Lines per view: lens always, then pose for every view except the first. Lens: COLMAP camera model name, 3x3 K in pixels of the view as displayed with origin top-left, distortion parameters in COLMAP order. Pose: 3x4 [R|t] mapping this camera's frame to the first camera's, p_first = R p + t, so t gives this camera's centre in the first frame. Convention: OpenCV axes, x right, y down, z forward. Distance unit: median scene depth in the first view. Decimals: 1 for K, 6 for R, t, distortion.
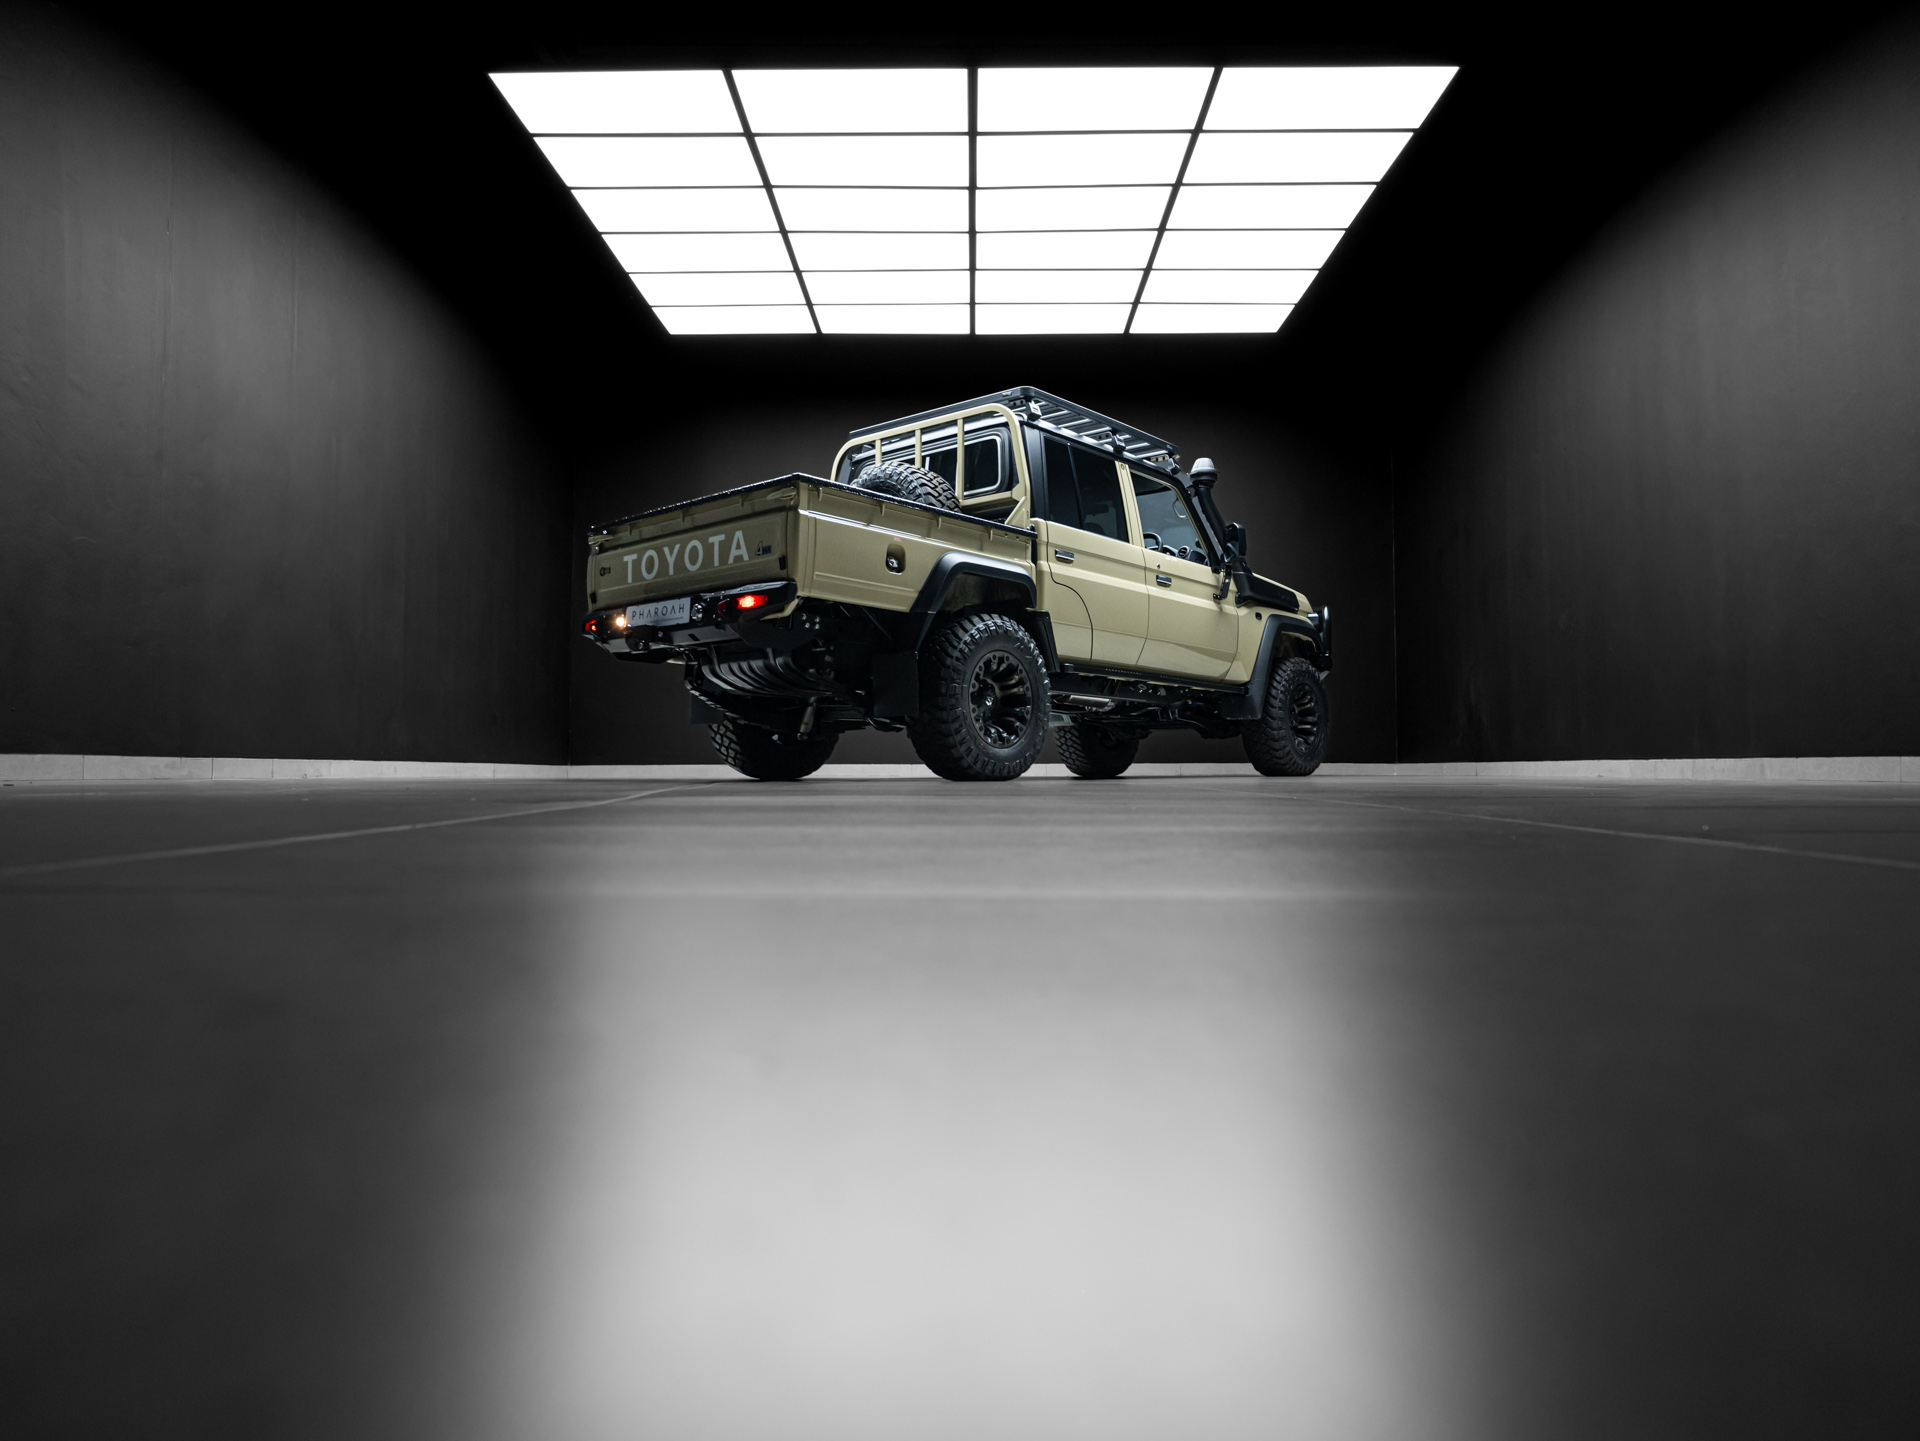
lens RADIAL K [[1174.9, 0, 946.6], [0, 1174.9, 718.9], [0, 0, 1]] dist [-0.050194, -0.000384]
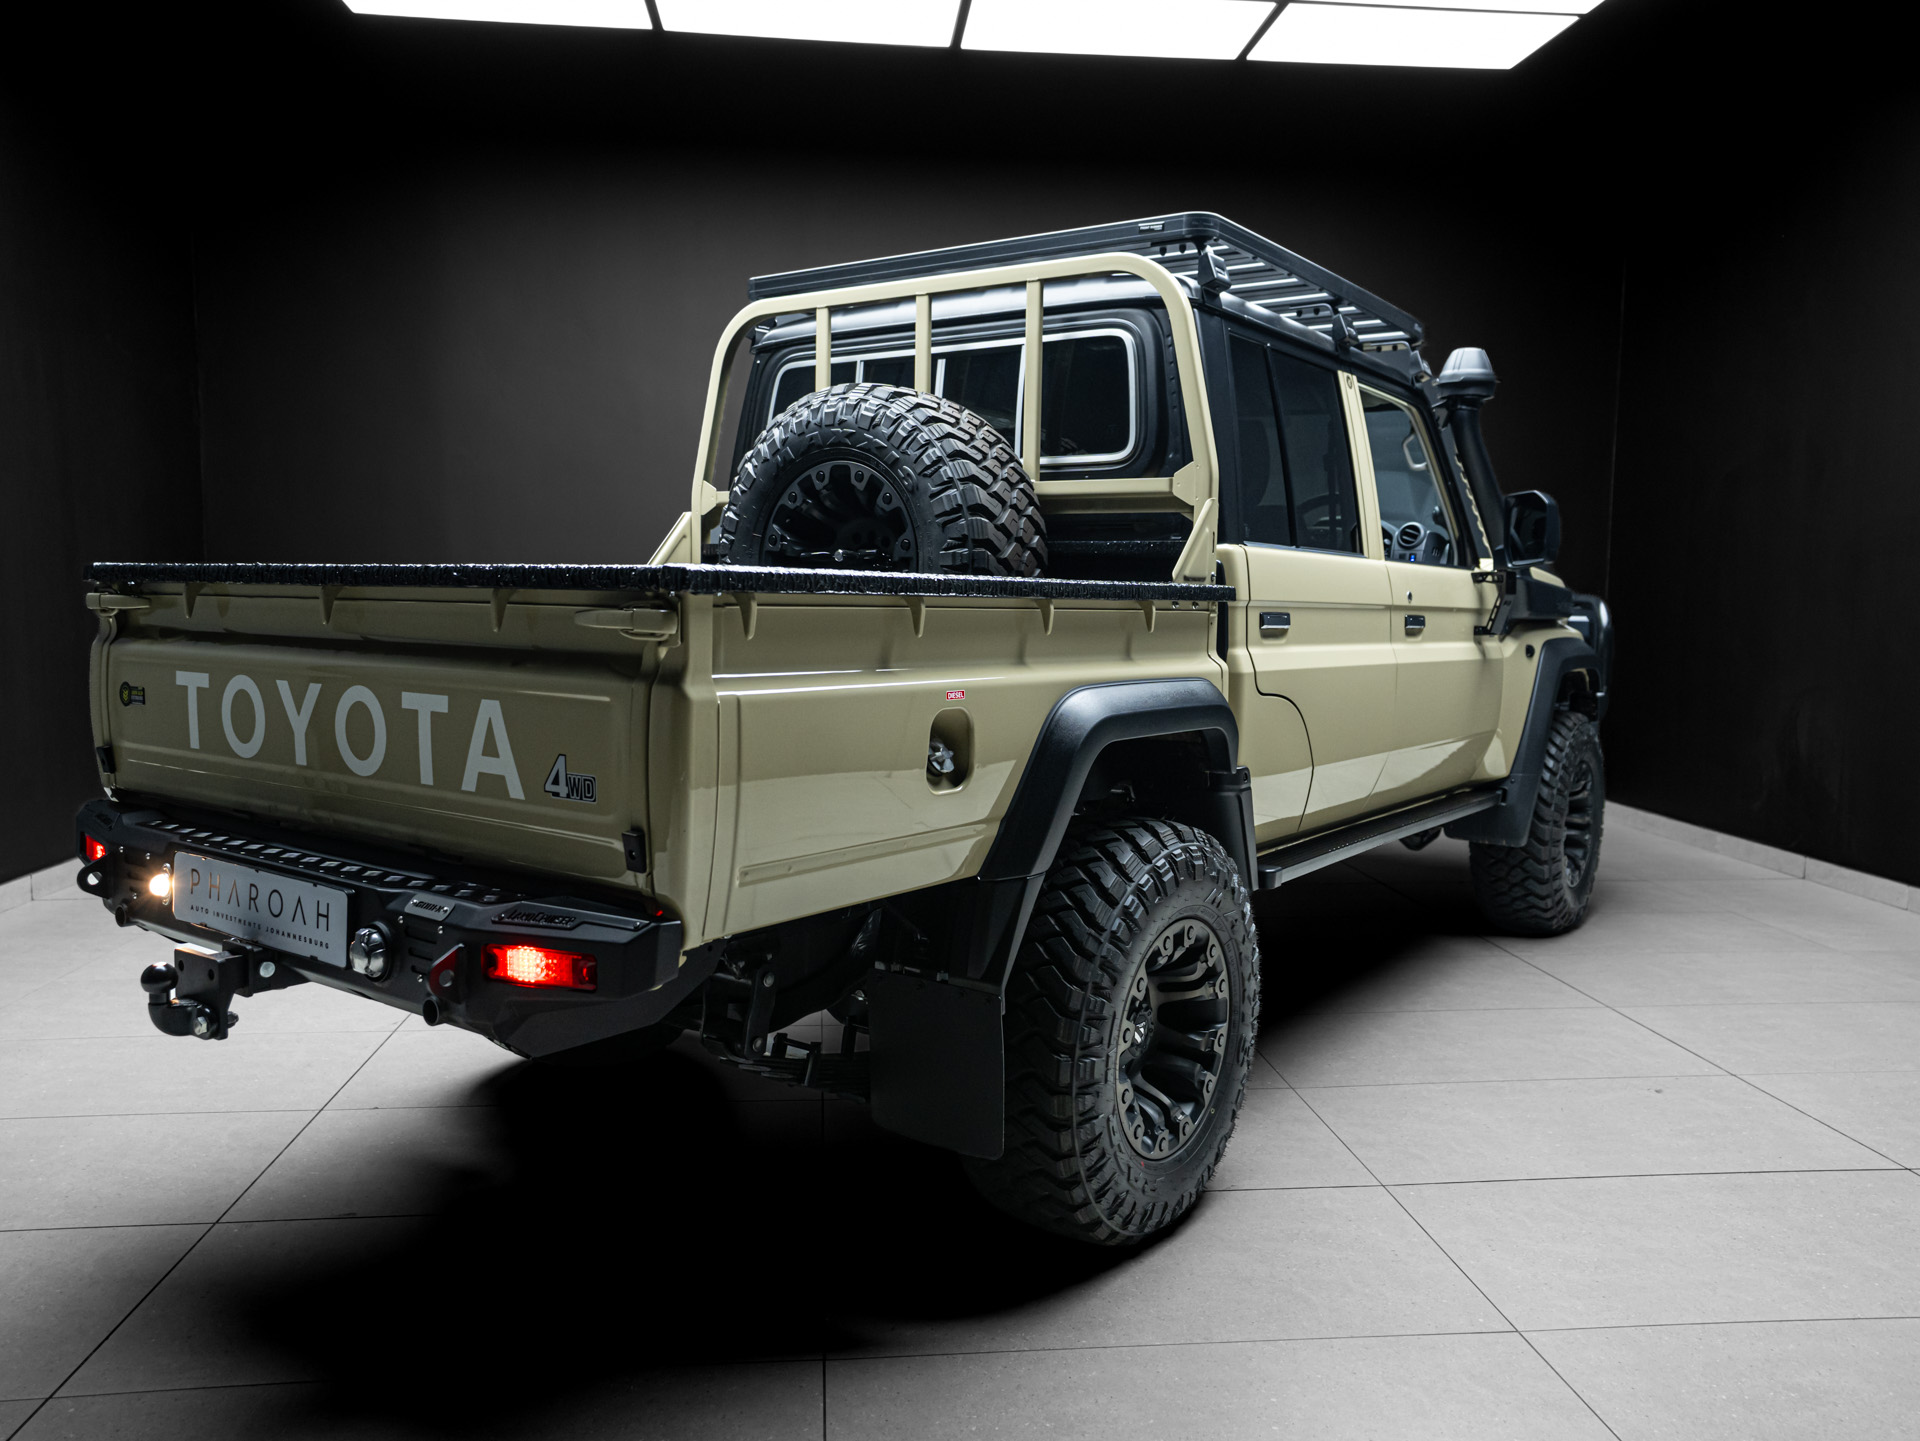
lens RADIAL K [[1435.8, 0, 953.2], [0, 1435.8, 718.4], [0, 0, 1]] dist [-0.027008, 0.059054]
pose [[0.993469, -0.002330, 0.114077, -0.081255], [-0.012902, 0.991086, 0.132601, -0.179619], [-0.113369, -0.133207, 0.984583, 0.506046]]
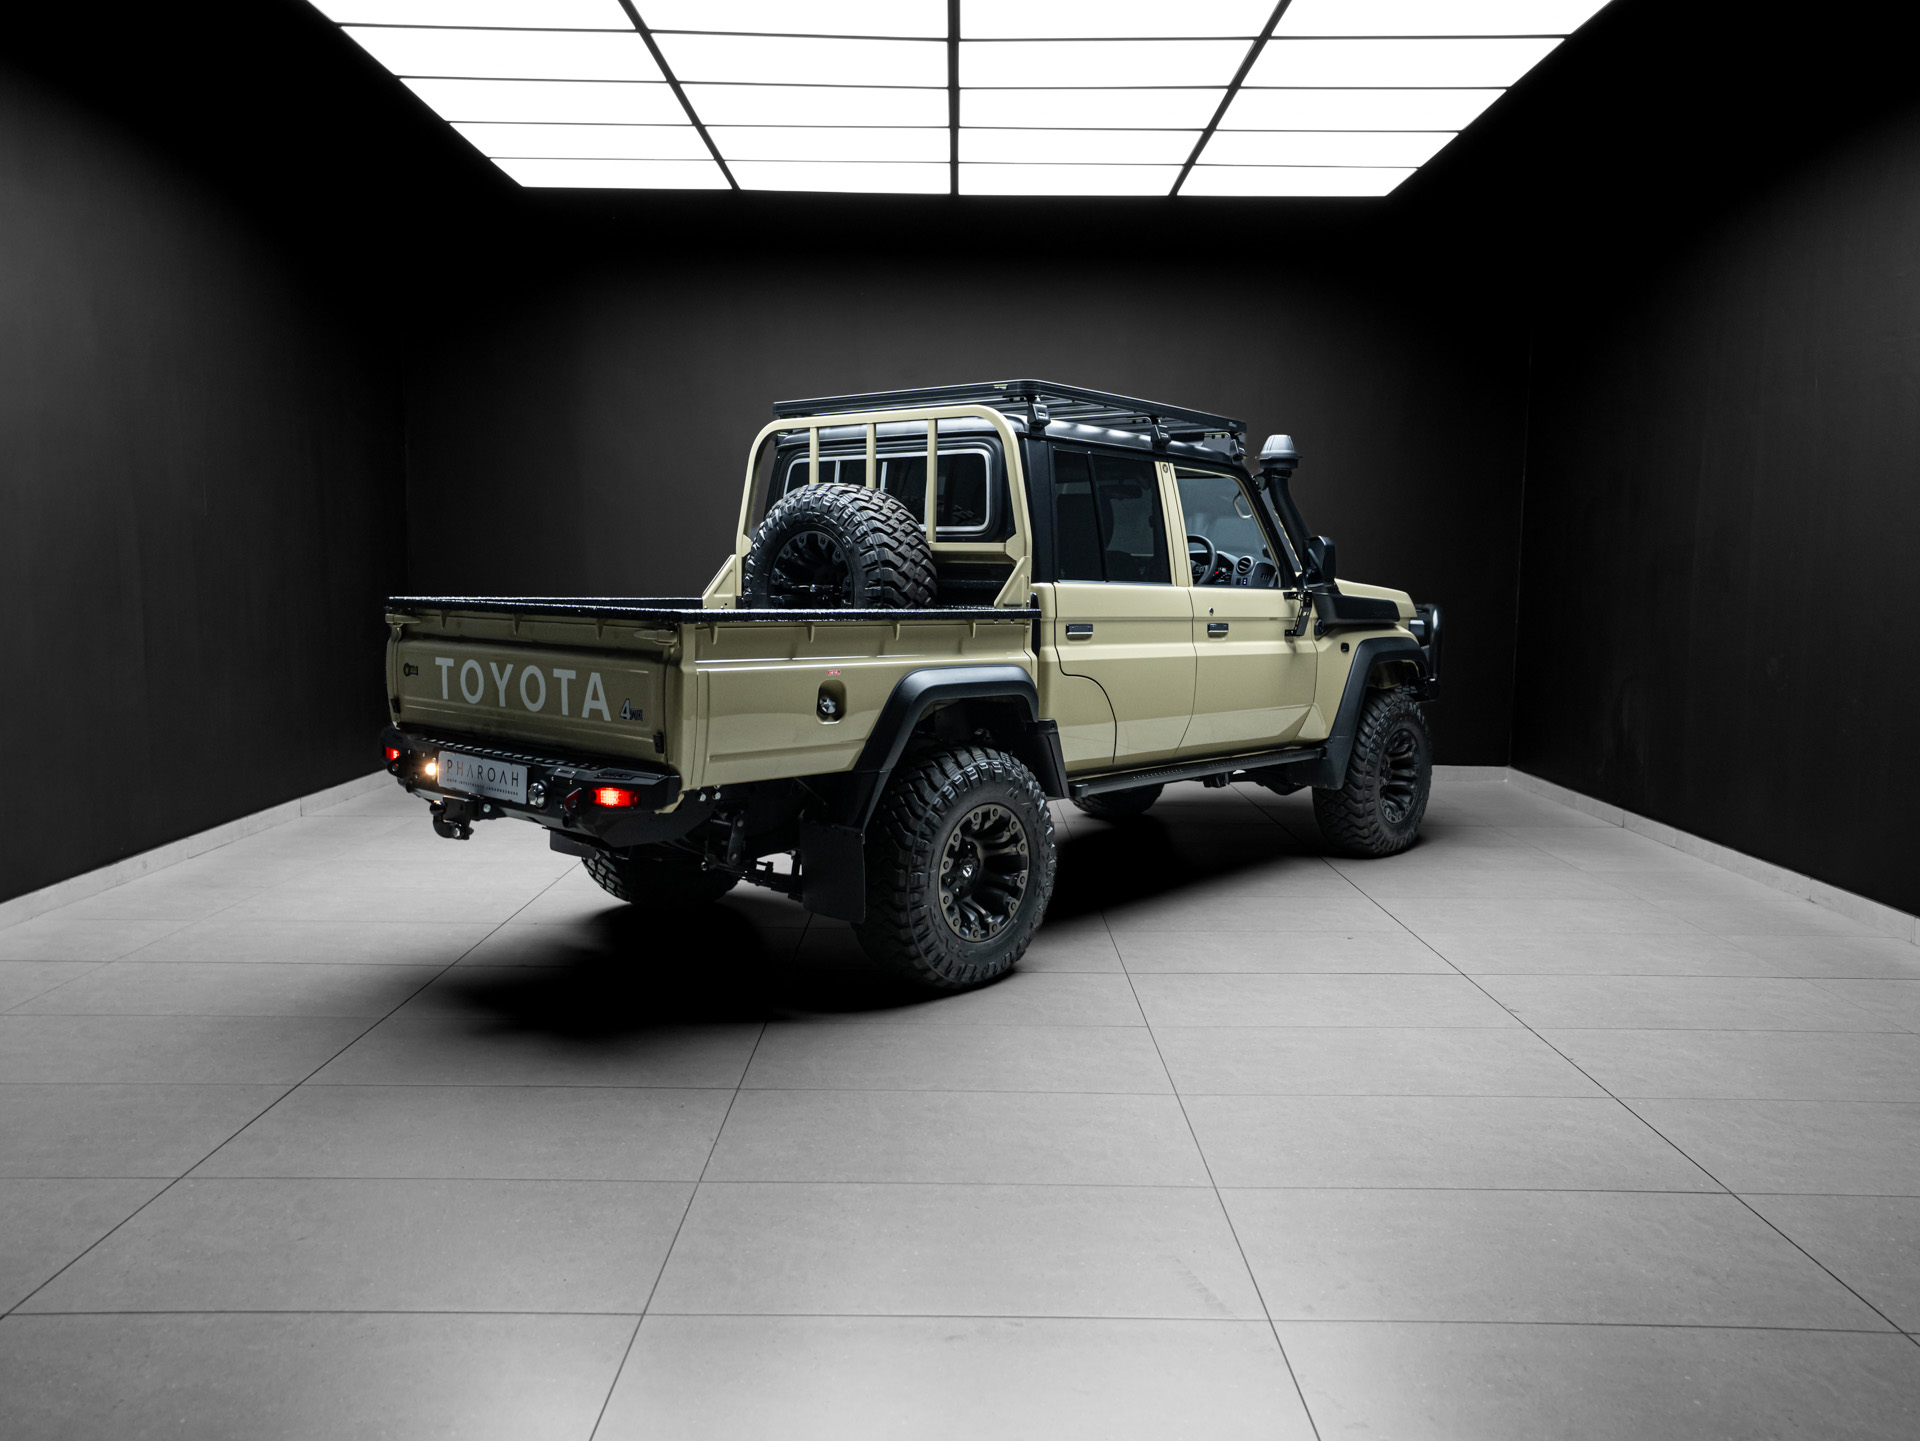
lens RADIAL K [[1435.8, 0, 943.5], [0, 1435.8, 719.7], [0, 0, 1]] dist [-0.027008, 0.059054]
pose [[0.999868, 0.006597, 0.014838, 0.007823], [-0.008657, 0.989626, 0.143410, -0.216420], [-0.013738, -0.143519, 0.989552, 0.157027]]
